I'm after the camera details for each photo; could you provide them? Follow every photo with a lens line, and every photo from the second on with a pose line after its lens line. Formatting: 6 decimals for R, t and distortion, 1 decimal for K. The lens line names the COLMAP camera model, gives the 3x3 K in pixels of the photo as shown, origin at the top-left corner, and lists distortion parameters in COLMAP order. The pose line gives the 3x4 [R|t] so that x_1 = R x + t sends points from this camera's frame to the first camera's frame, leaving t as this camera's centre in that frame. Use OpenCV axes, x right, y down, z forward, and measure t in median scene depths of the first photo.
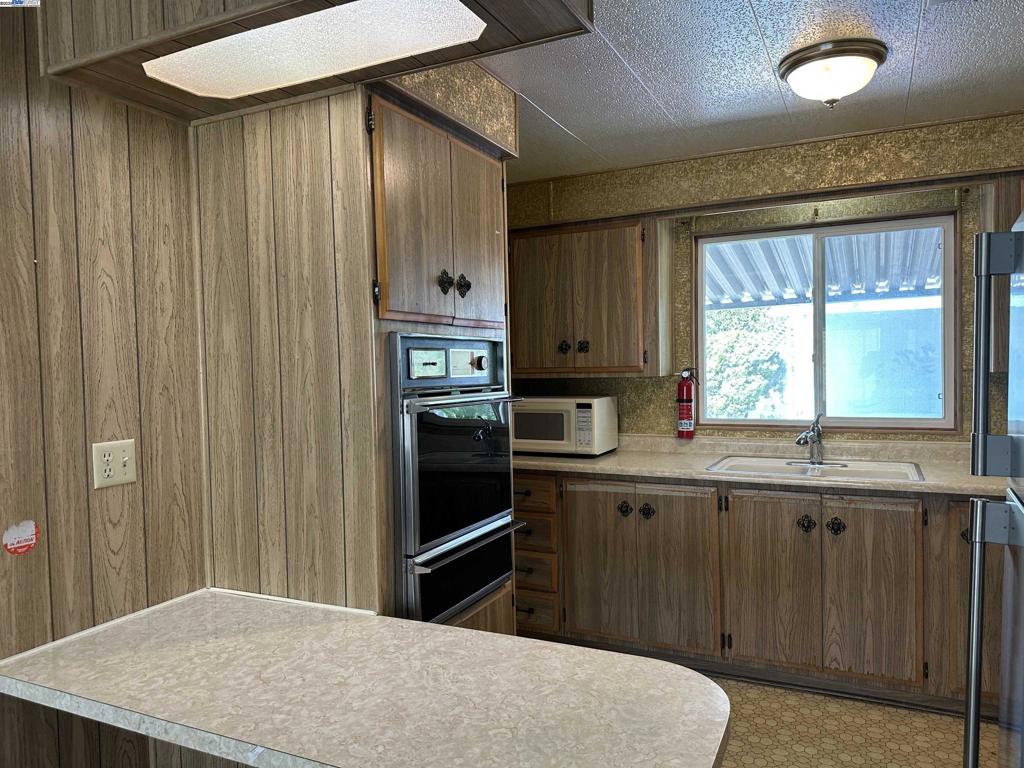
lens RADIAL K [[724.2, 0, 512.7], [0, 724.2, 388.0], [0, 0, 1]] dist [0.093613, -0.144597]
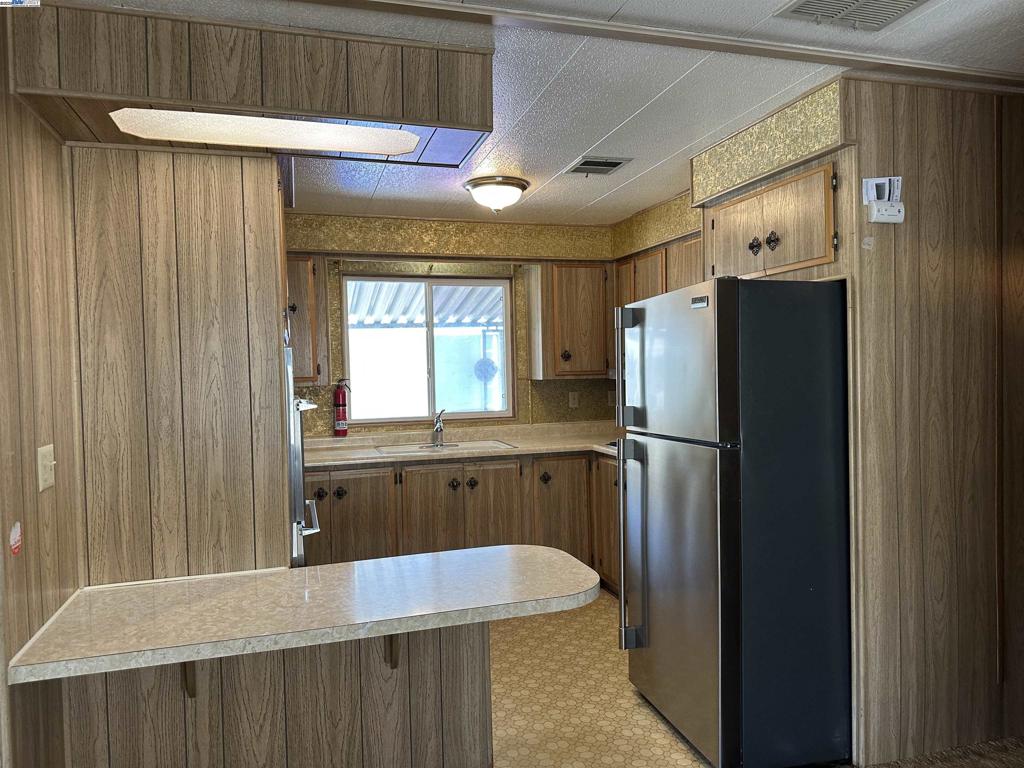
lens RADIAL K [[722.3, 0, 512.8], [0, 722.3, 381.2], [0, 0, 1]] dist [0.109317, -0.158226]
pose [[0.731853, -0.007717, 0.681419, -0.683718], [0.030823, 0.999287, -0.021787, 0.021435], [-0.680765, 0.036949, 0.731570, -0.188060]]
